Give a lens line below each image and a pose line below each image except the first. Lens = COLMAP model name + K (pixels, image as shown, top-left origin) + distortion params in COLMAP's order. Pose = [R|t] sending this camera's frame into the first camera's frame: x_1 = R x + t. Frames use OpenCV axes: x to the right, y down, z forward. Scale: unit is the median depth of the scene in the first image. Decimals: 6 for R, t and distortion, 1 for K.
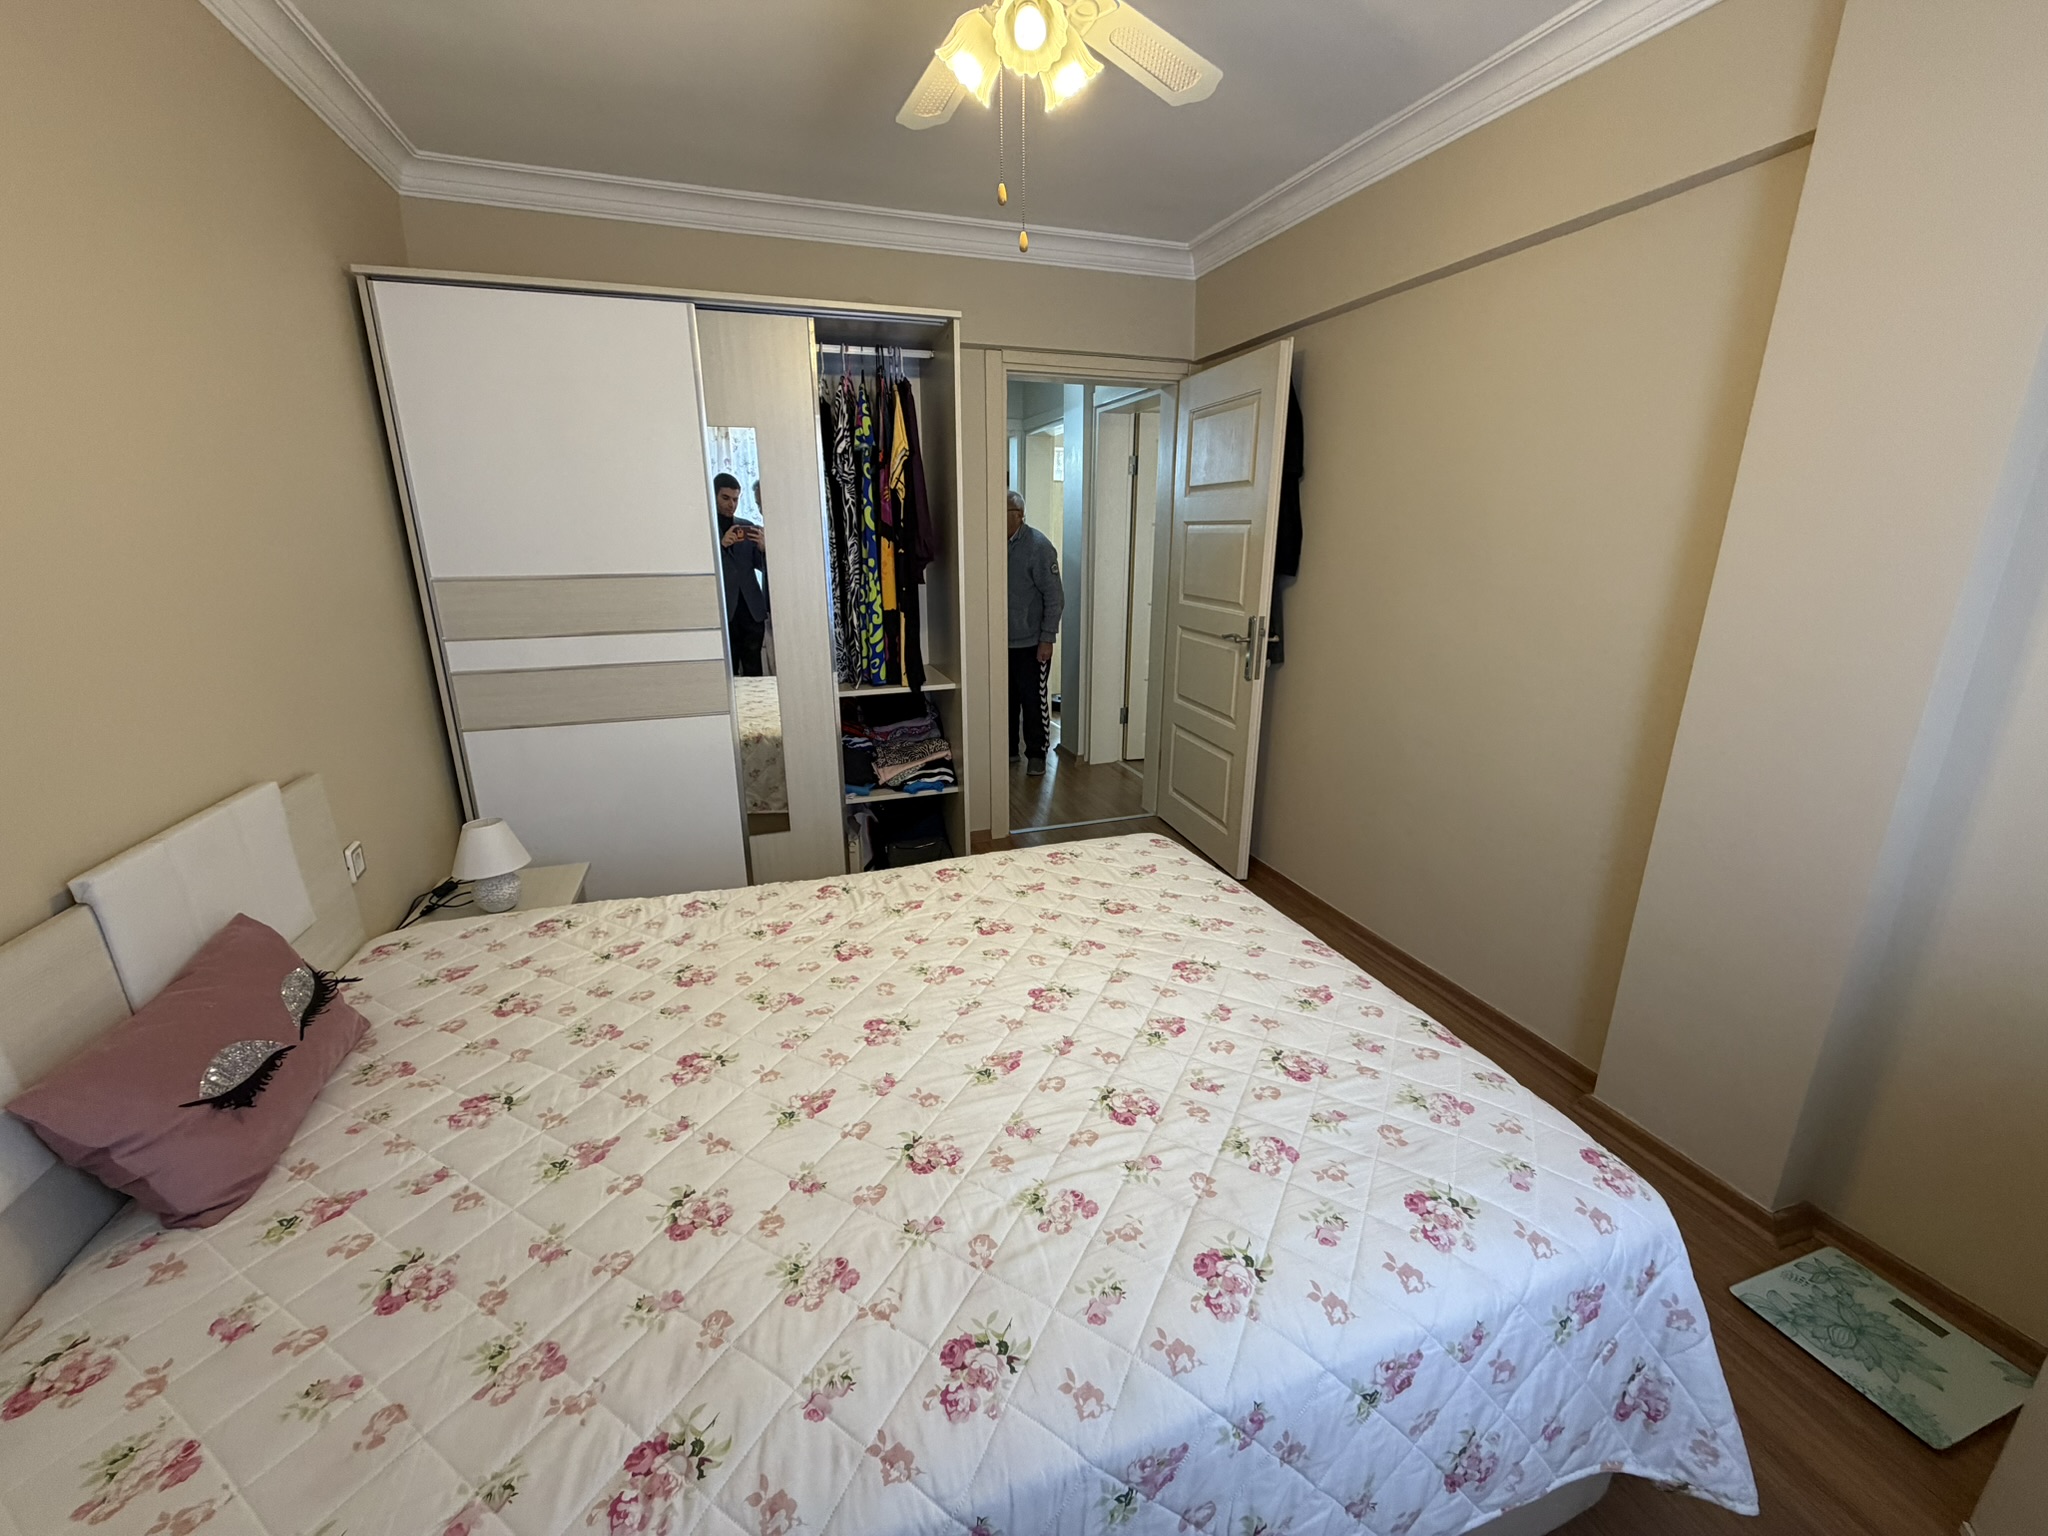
lens RADIAL K [[813.7, 0, 1023.3], [0, 813.7, 767.9], [0, 0, 1]] dist [-0.002810, -0.000069]
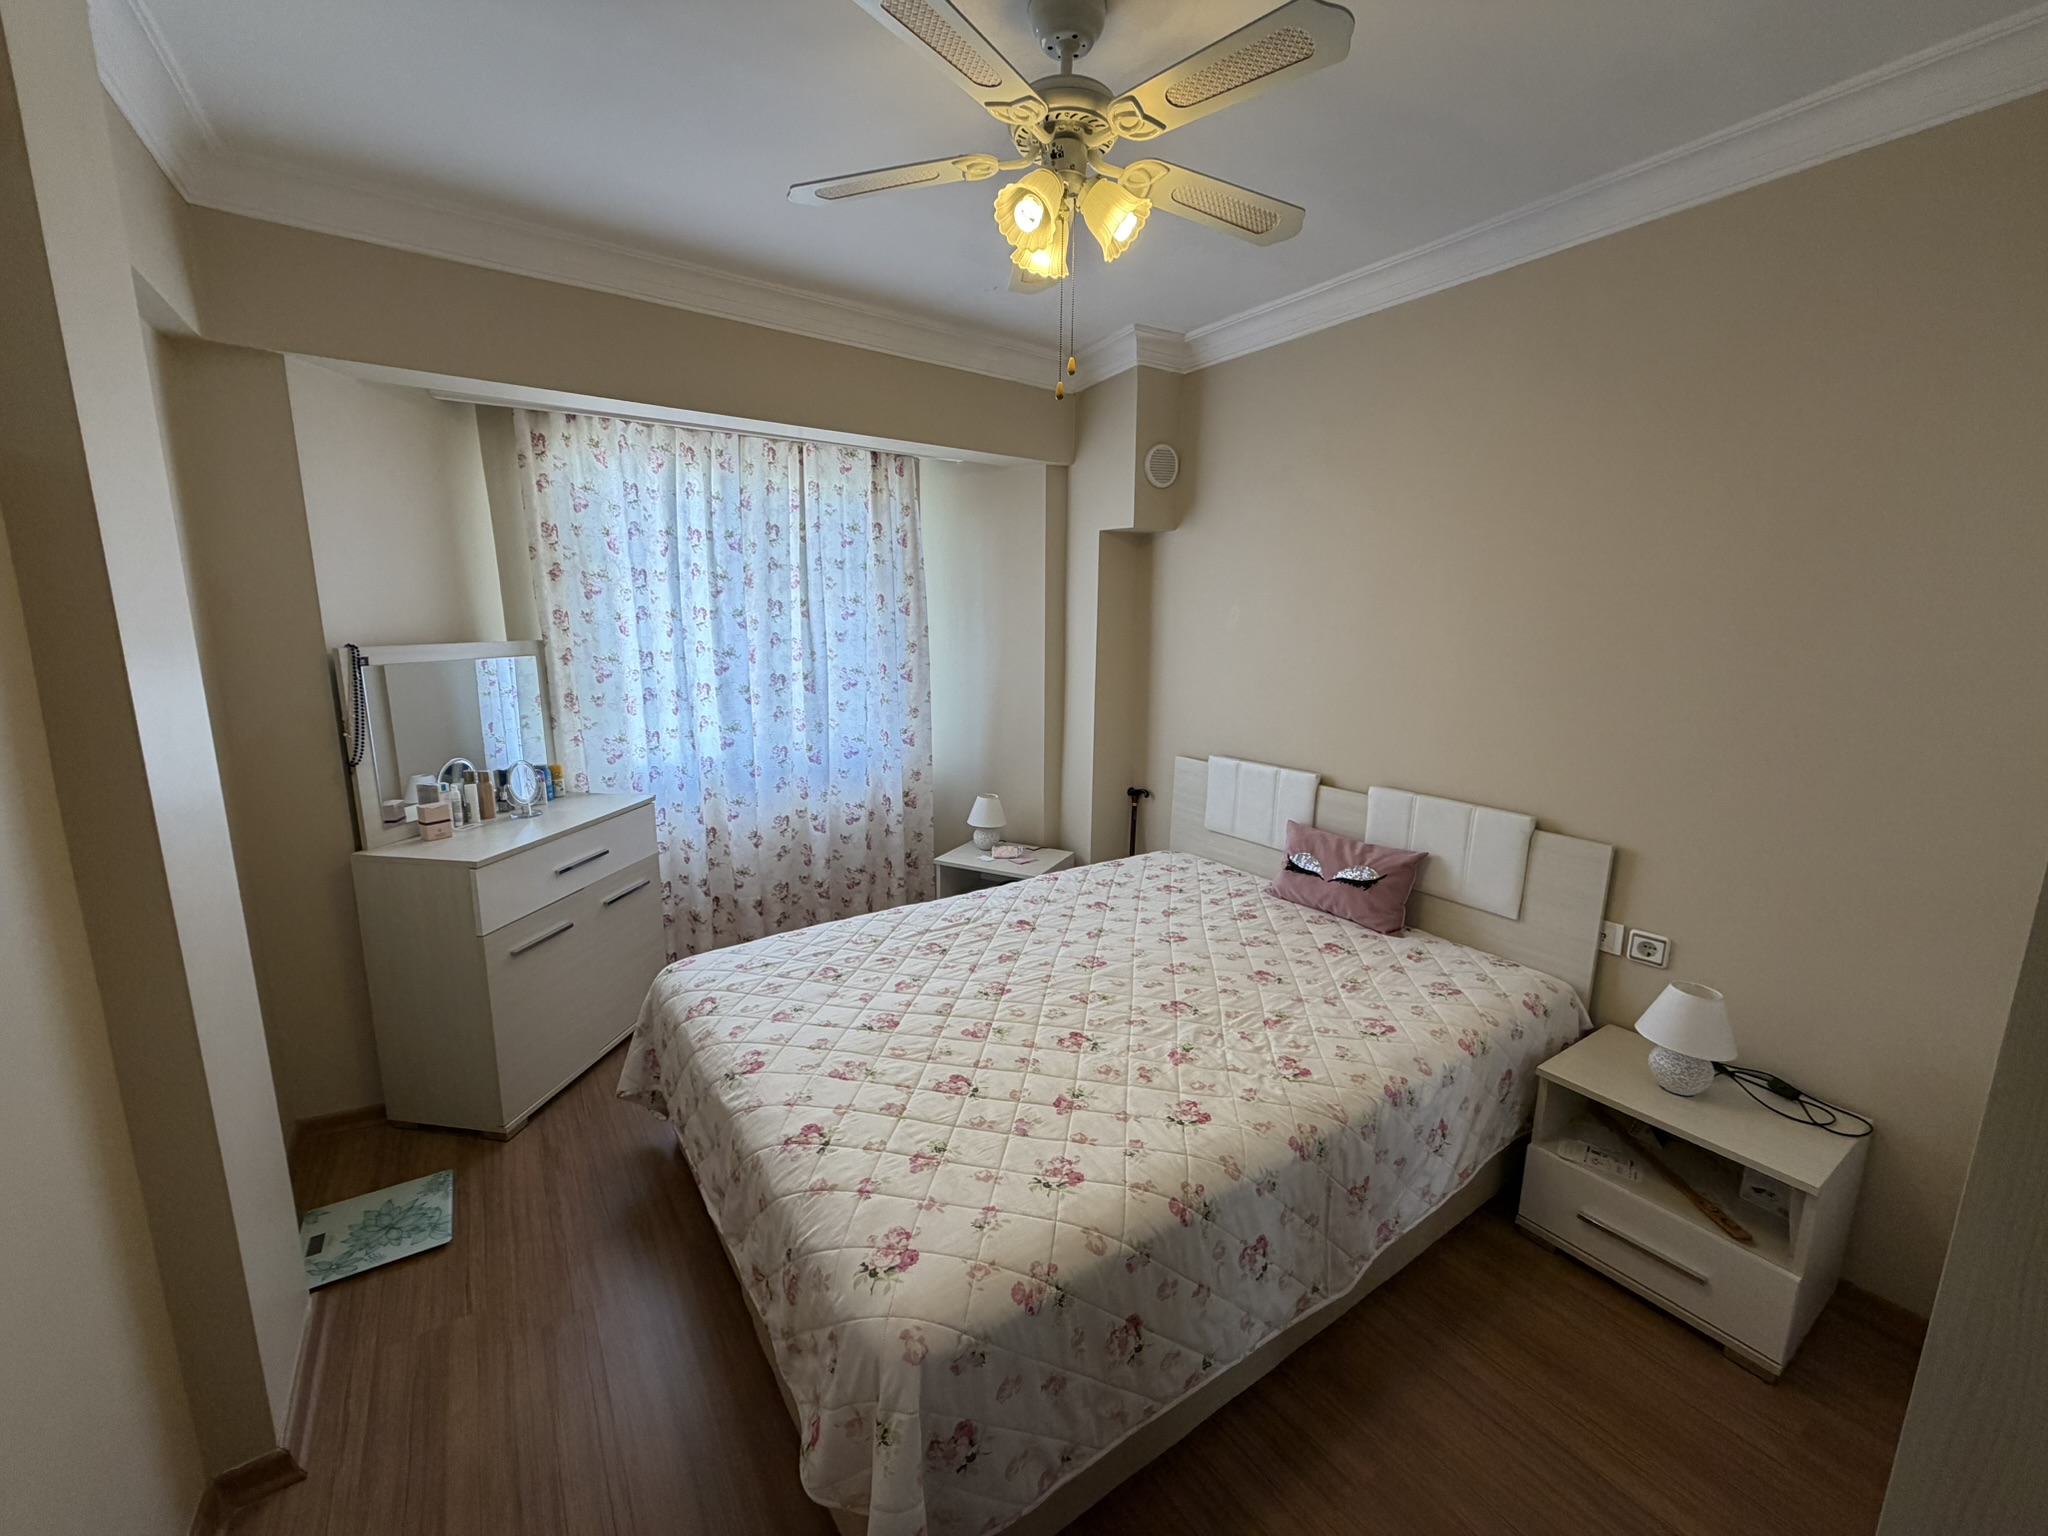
lens RADIAL K [[813.7, 0, 1020.6], [0, 813.7, 769.0], [0, 0, 1]] dist [-0.002810, -0.000069]
pose [[-0.964513, 0.047414, -0.259743, 0.328531], [-0.077182, 0.890145, 0.449093, -0.659076], [0.252503, 0.453203, -0.854897, 2.038987]]
